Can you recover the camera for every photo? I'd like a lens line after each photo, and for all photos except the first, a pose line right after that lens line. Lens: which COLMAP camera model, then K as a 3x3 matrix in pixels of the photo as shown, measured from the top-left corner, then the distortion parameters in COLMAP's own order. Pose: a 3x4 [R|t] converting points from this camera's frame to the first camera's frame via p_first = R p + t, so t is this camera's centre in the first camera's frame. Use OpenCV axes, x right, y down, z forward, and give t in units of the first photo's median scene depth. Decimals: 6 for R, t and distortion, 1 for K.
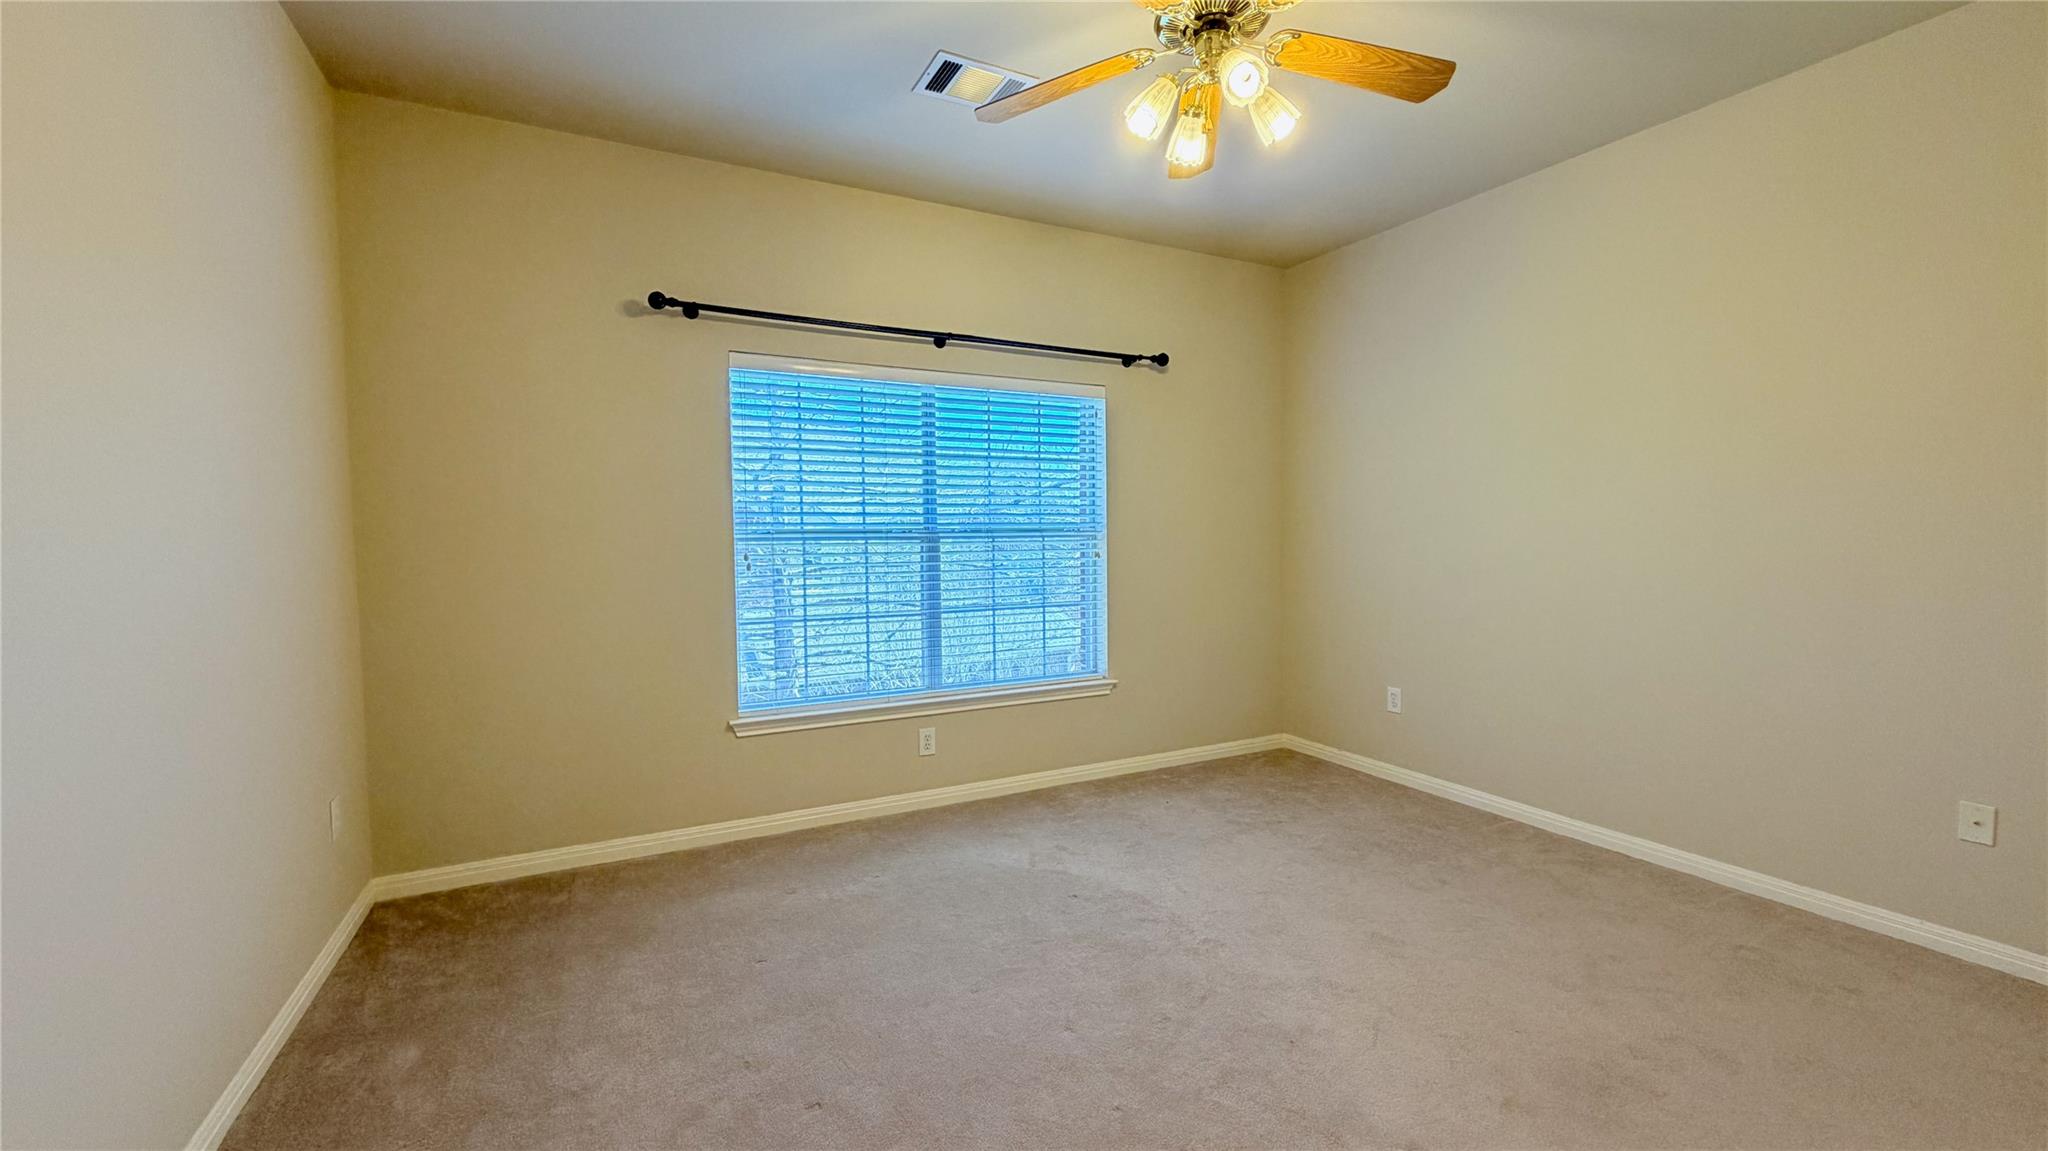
lens RADIAL K [[817.1, 0, 1015.5], [0, 817.1, 572.0], [0, 0, 1]] dist [-0.002436, 0.000027]
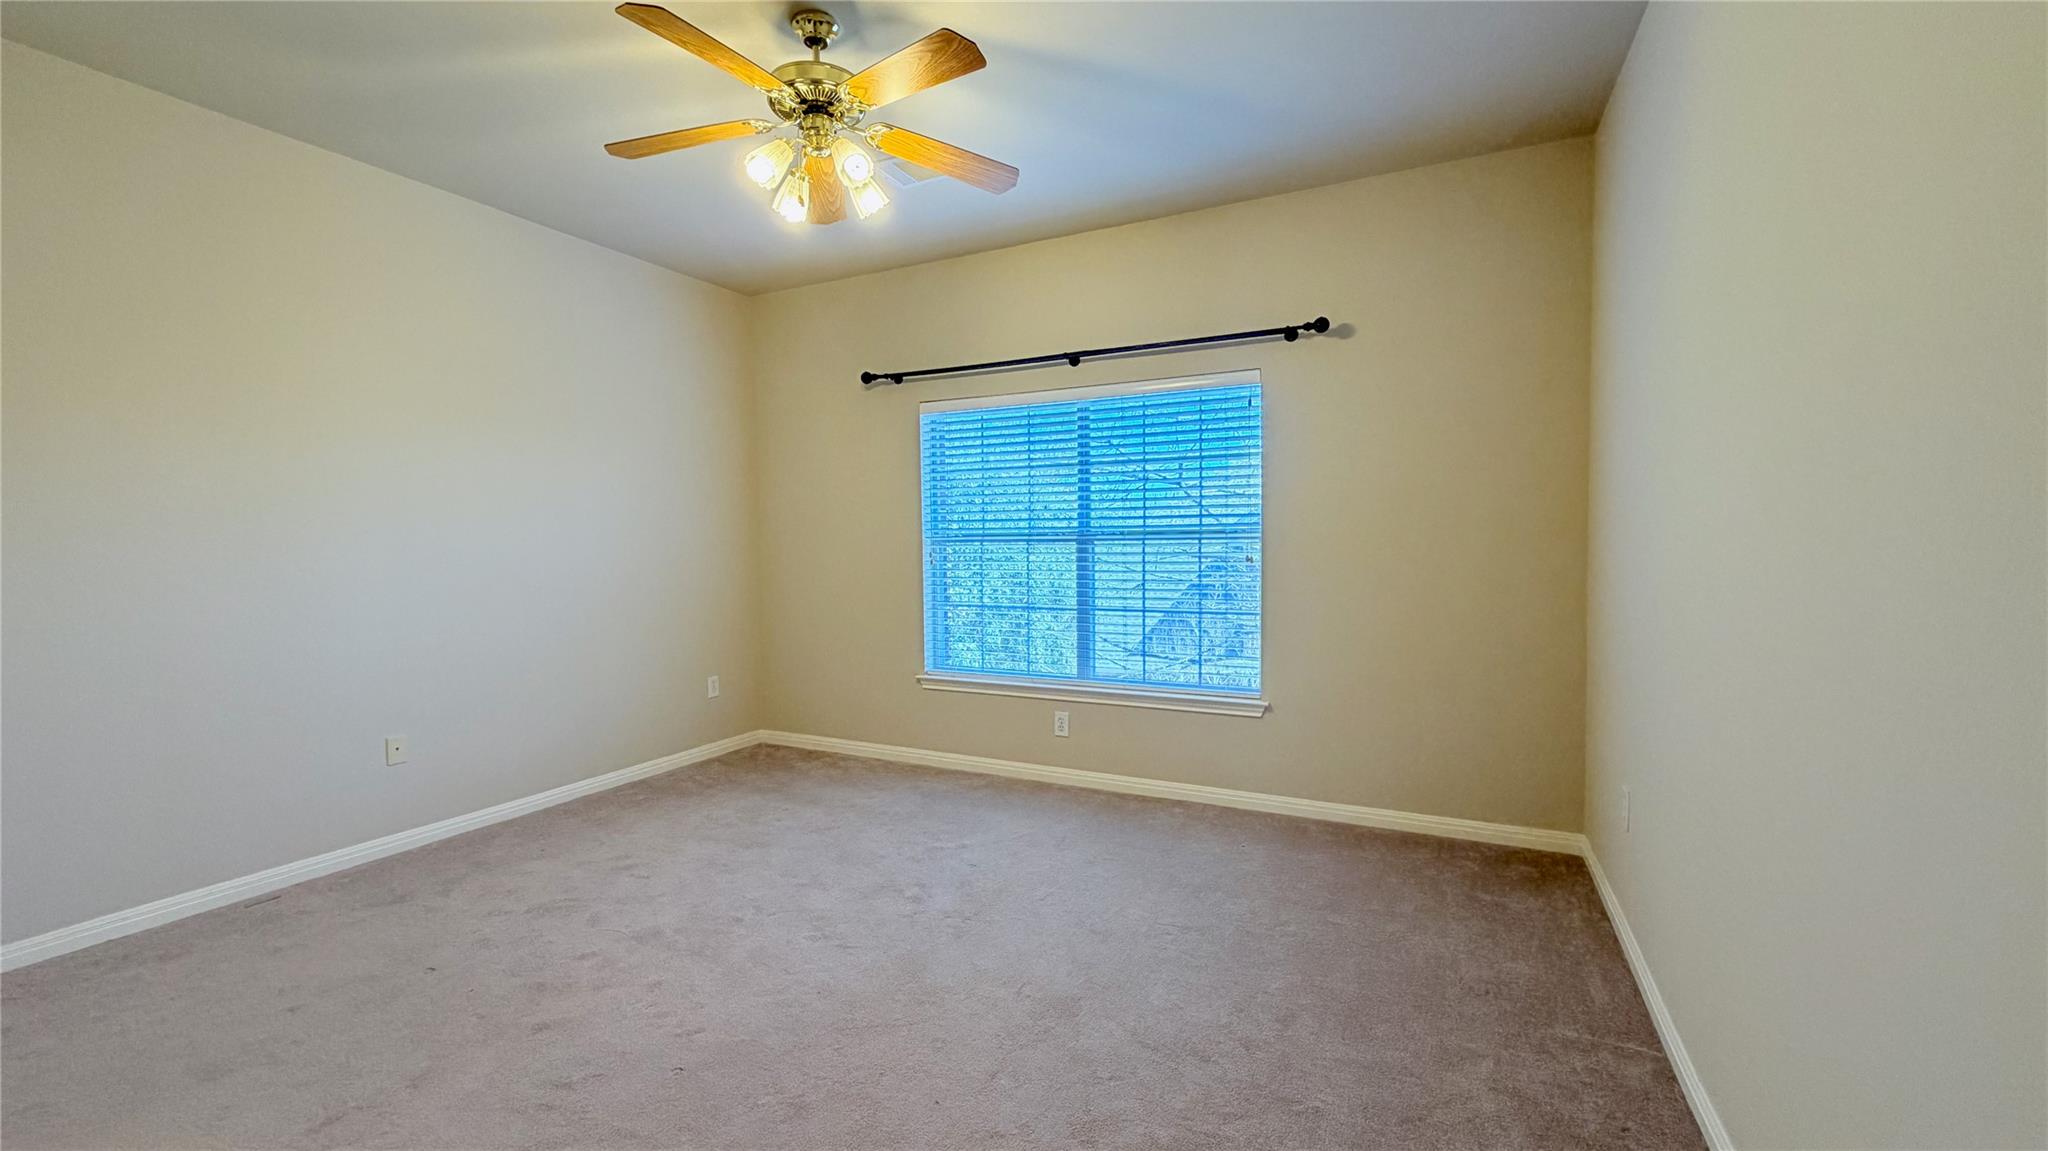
lens RADIAL K [[817.1, 0, 1015.5], [0, 817.1, 572.0], [0, 0, 1]] dist [-0.002436, 0.000027]
pose [[0.585356, 0.034062, -0.810061, 0.731357], [-0.031107, 0.999325, 0.019543, -0.017868], [0.810180, 0.013759, 0.586020, 0.290248]]
